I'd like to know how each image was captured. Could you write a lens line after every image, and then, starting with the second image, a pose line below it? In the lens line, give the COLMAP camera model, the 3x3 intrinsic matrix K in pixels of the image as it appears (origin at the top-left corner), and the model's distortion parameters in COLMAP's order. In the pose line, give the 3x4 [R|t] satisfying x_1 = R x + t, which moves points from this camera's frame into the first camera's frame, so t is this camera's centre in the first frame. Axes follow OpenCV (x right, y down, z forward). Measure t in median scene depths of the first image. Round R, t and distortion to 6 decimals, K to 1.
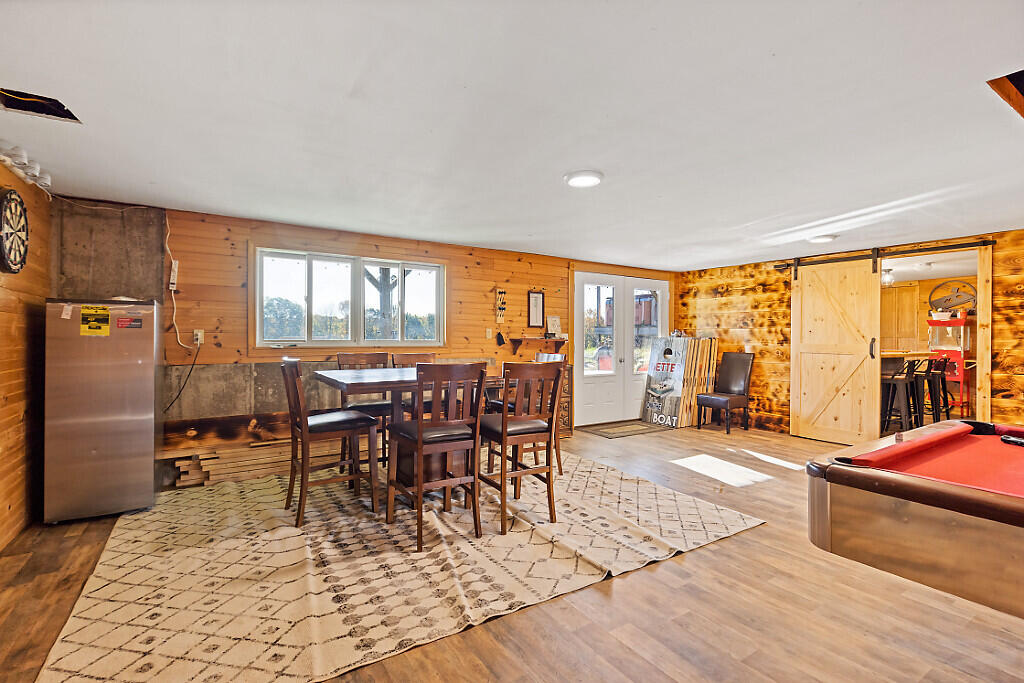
lens RADIAL K [[469.5, 0, 515.0], [0, 469.5, 335.8], [0, 0, 1]] dist [0.002249, -0.001924]
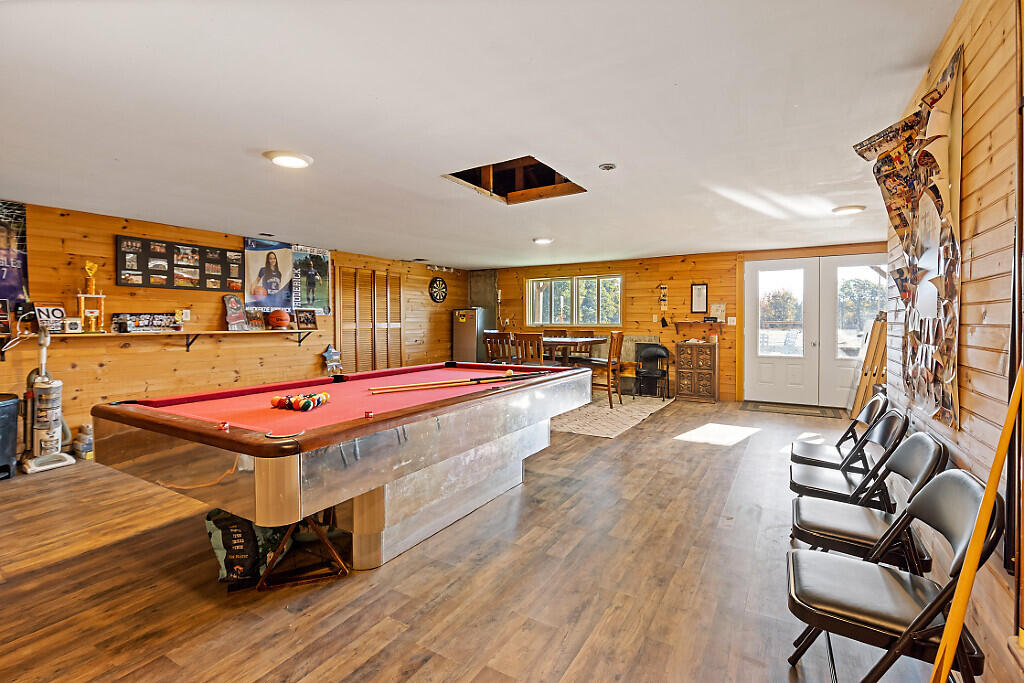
lens RADIAL K [[469.5, 0, 511.7], [0, 469.5, 319.0], [0, 0, 1]] dist [0.002249, -0.001924]
pose [[0.437468, -0.010804, -0.899169, 0.940388], [0.006059, 0.999941, -0.009066, 0.006458], [0.899214, -0.001482, 0.437507, 0.008791]]
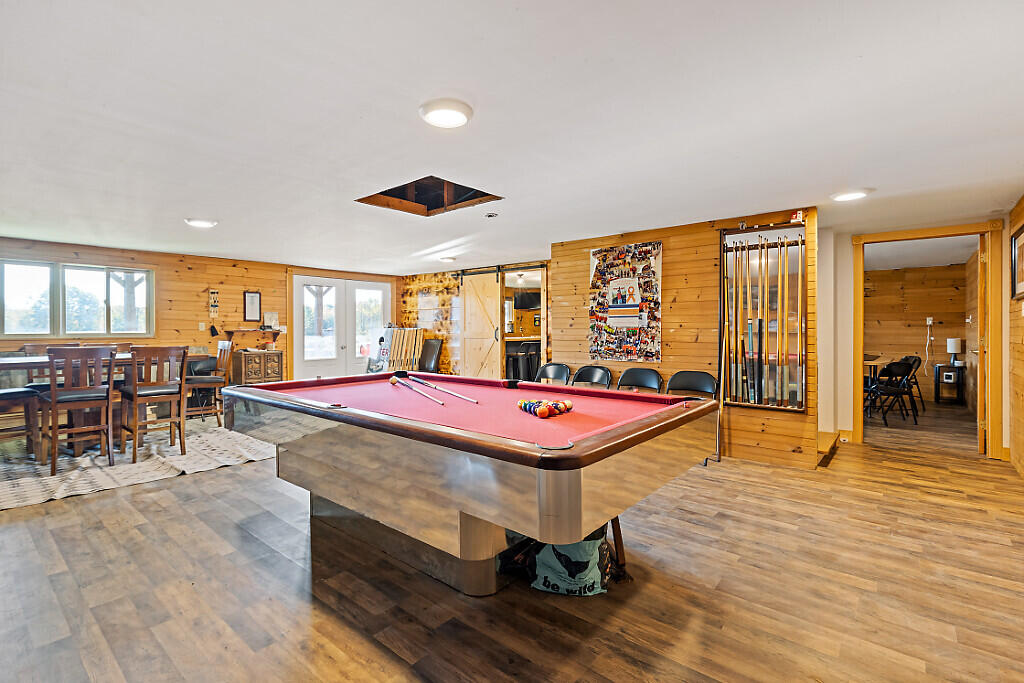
lens RADIAL K [[469.5, 0, 506.7], [0, 469.5, 333.2], [0, 0, 1]] dist [0.002249, -0.001924]
pose [[0.960110, -0.012515, 0.279342, 0.336167], [0.009061, 0.999866, 0.013656, 0.002776], [-0.279476, -0.010580, 0.960094, -0.358058]]
